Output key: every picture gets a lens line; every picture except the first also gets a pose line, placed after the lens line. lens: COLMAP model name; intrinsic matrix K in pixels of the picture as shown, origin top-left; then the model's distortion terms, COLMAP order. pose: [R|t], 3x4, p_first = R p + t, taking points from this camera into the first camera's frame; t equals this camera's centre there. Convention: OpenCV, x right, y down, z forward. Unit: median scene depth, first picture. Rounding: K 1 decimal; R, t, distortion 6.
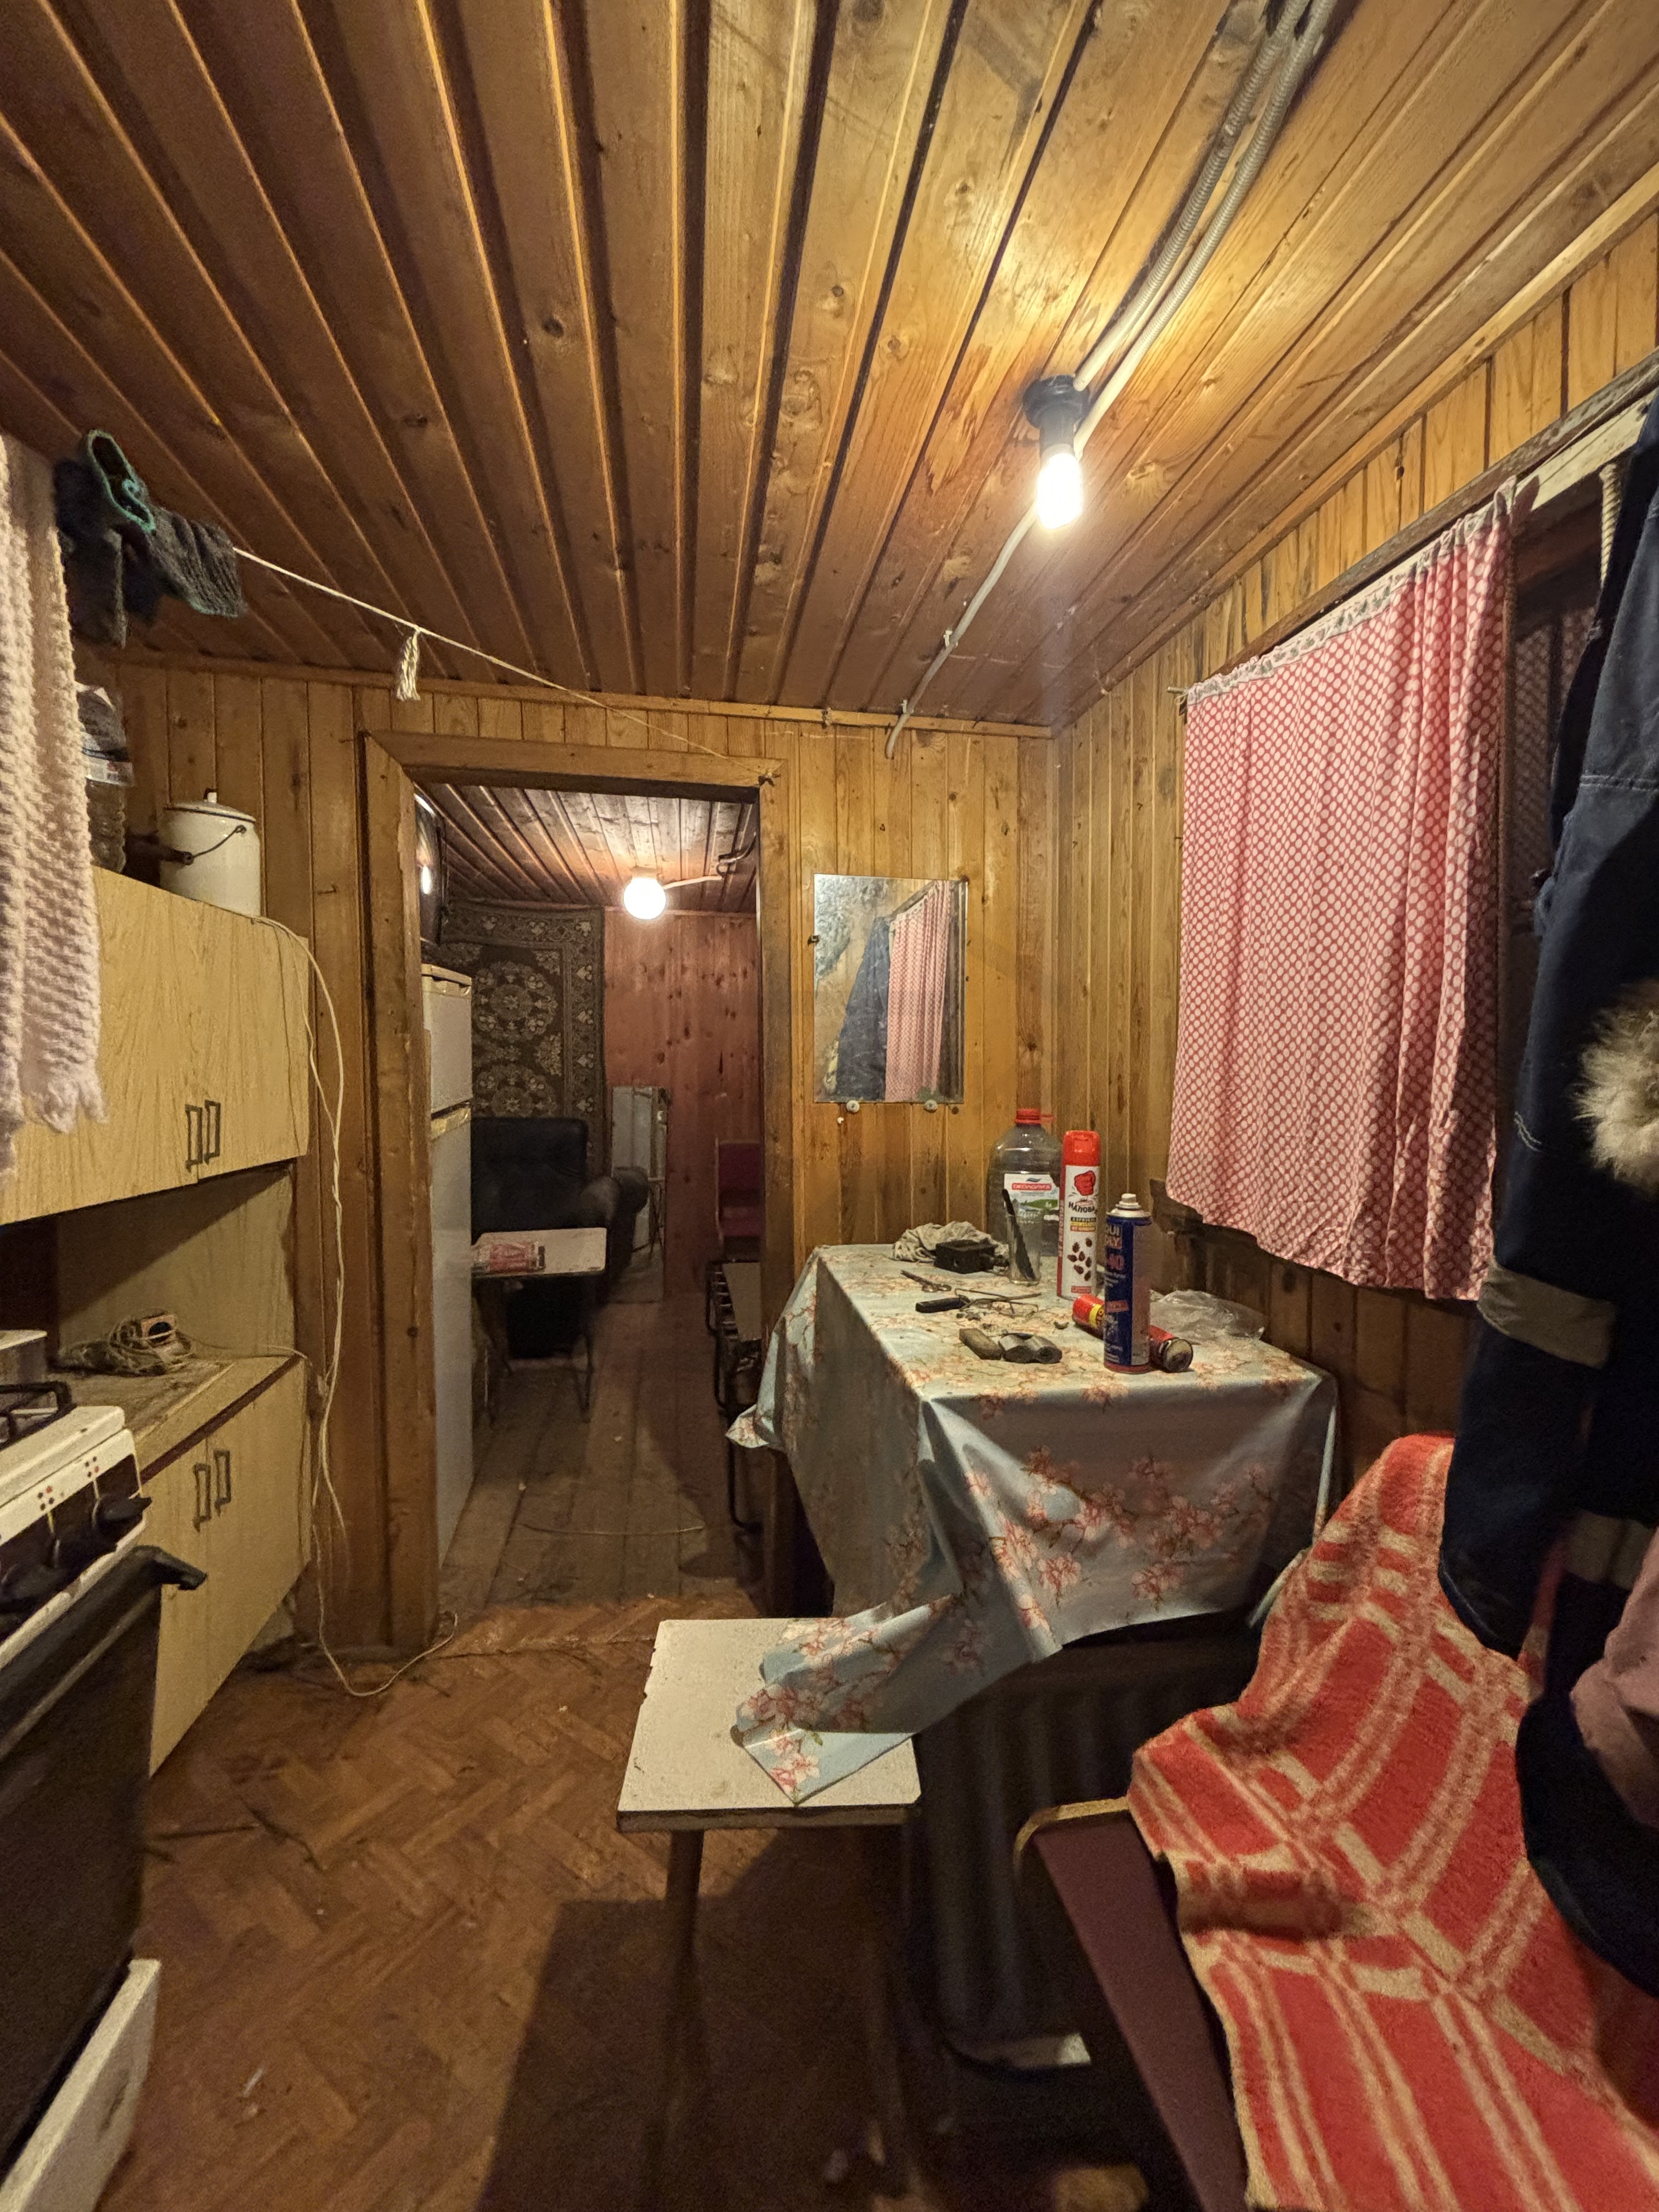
lens RADIAL K [[893.8, 0, 850.1], [0, 893.8, 1105.5], [0, 0, 1]] dist [-0.002524, 0.000525]
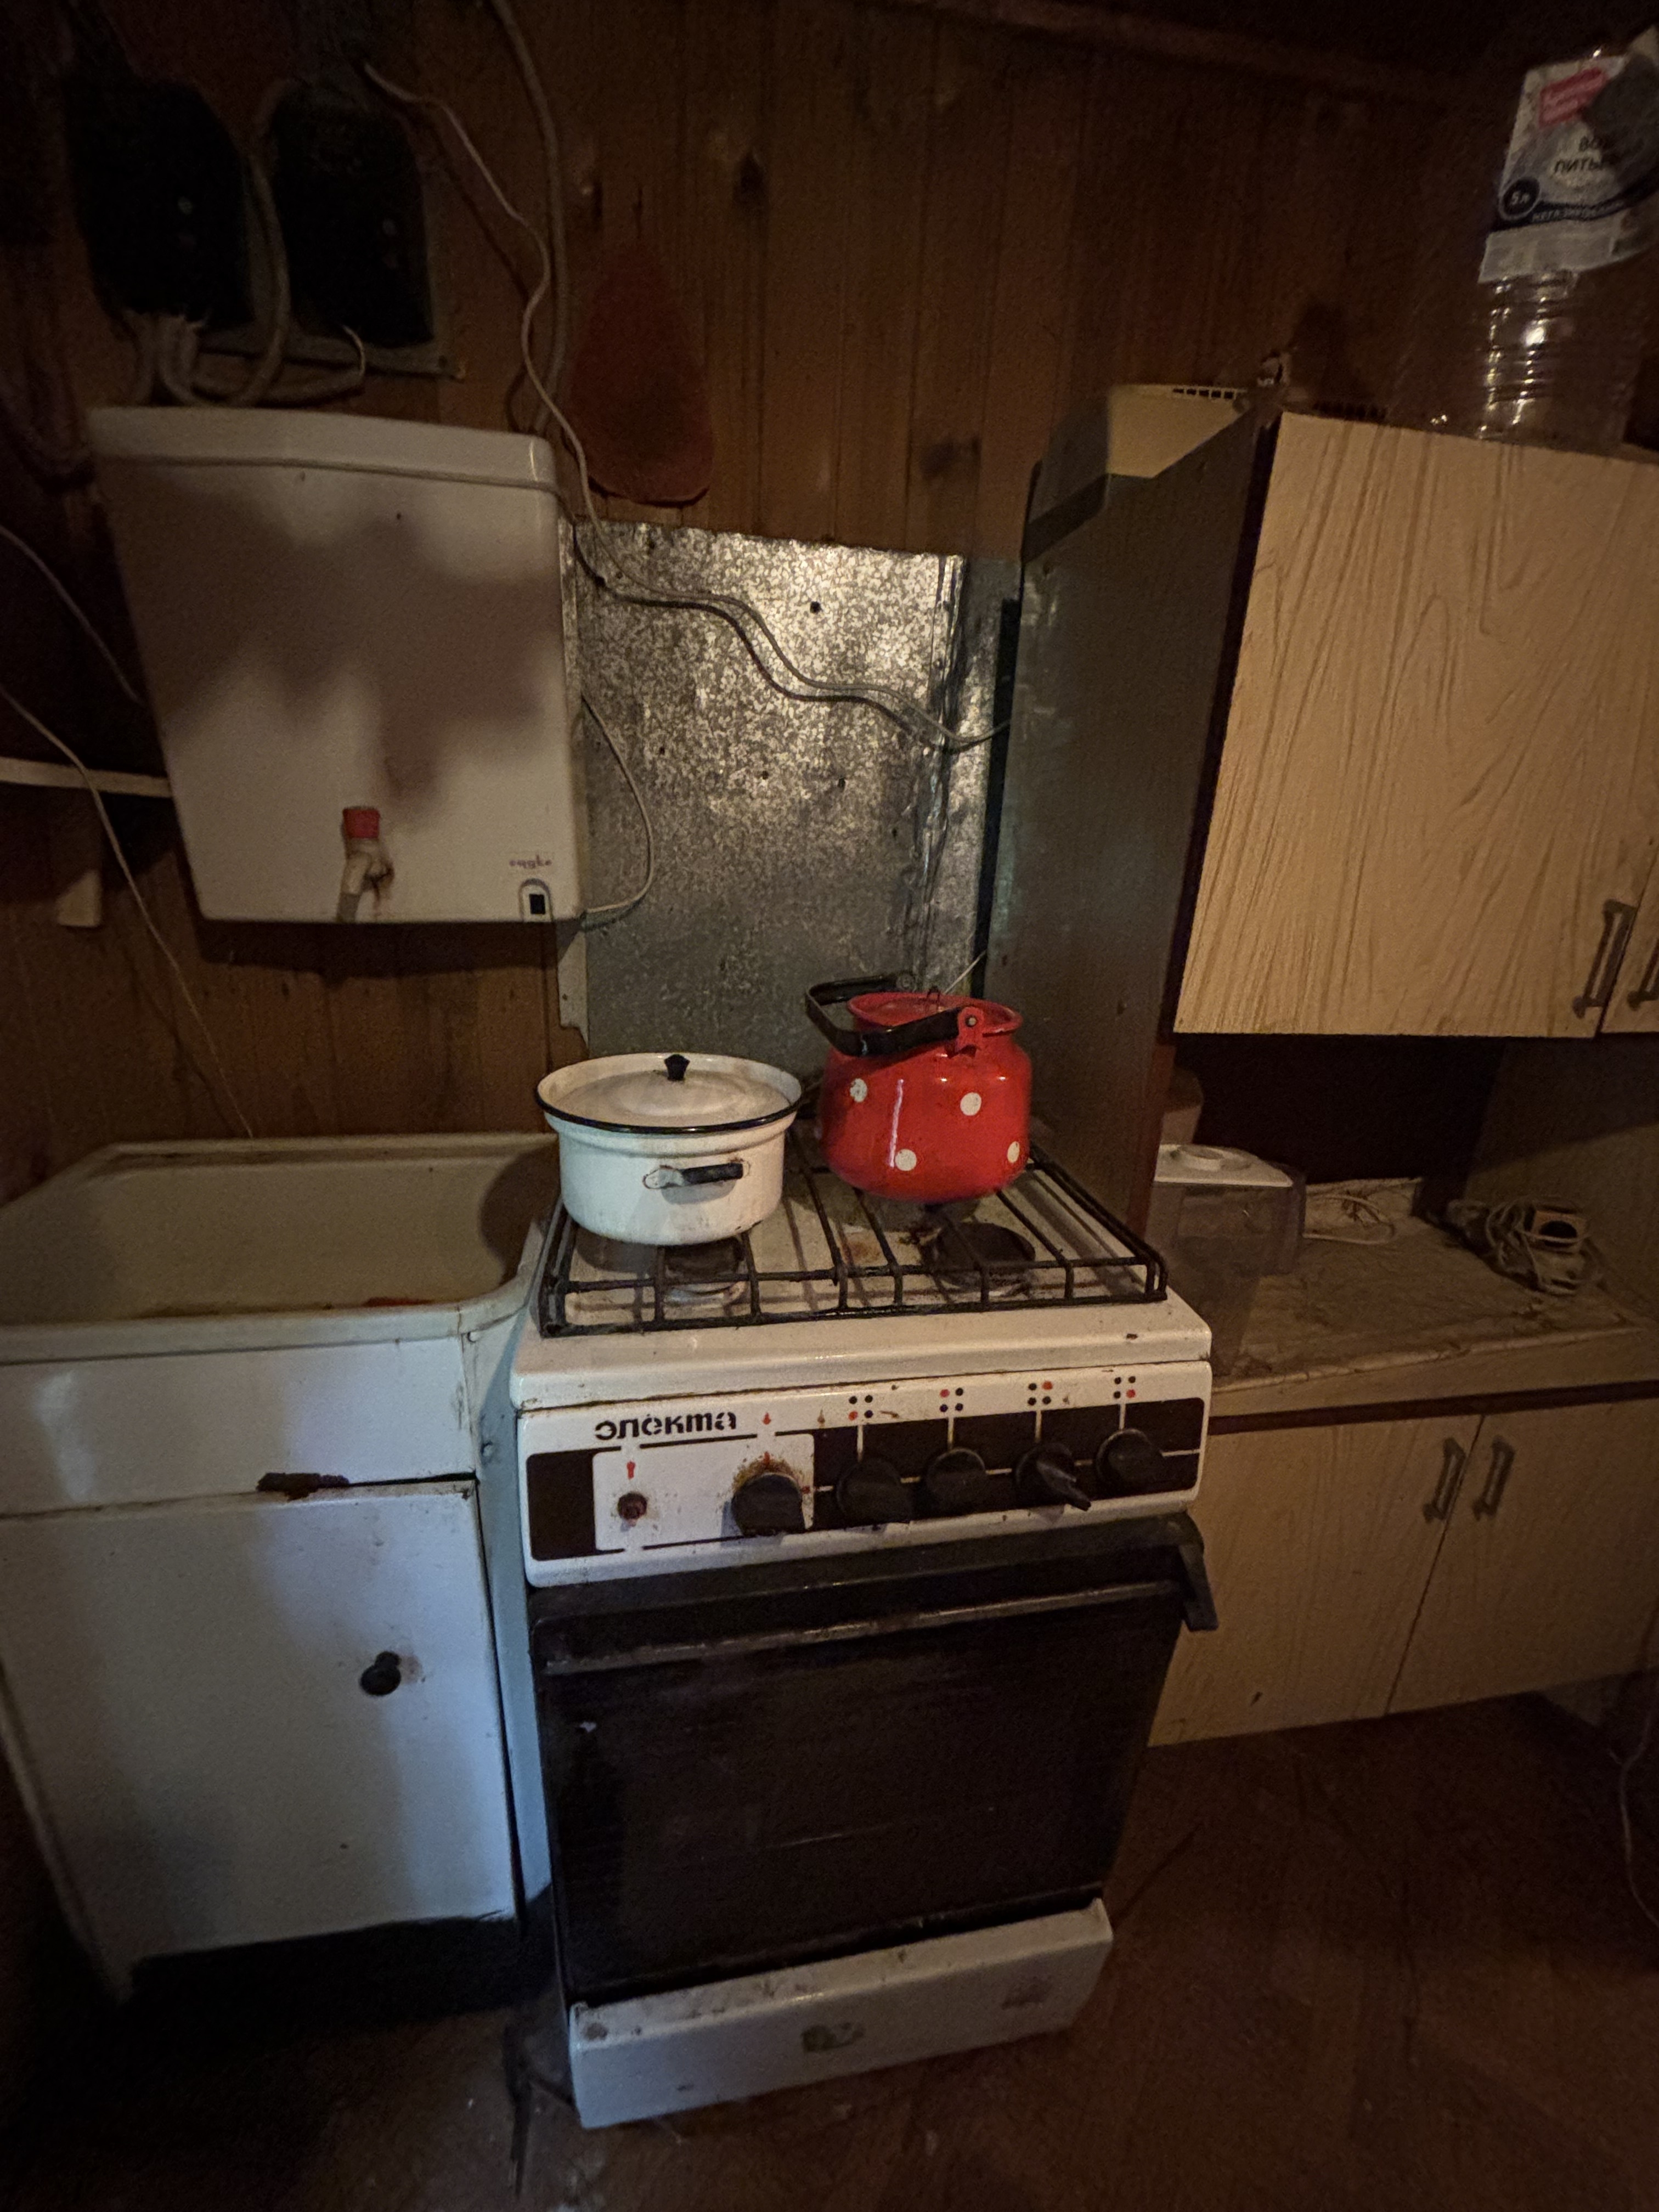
lens RADIAL K [[893.8, 0, 814.5], [0, 893.8, 1104.3], [0, 0, 1]] dist [-0.002524, 0.000525]
pose [[-0.011311, 0.293638, -0.955850, -0.160263], [-0.083025, 0.952334, 0.293540, -0.002374], [0.996483, 0.082680, 0.013608, 0.515698]]
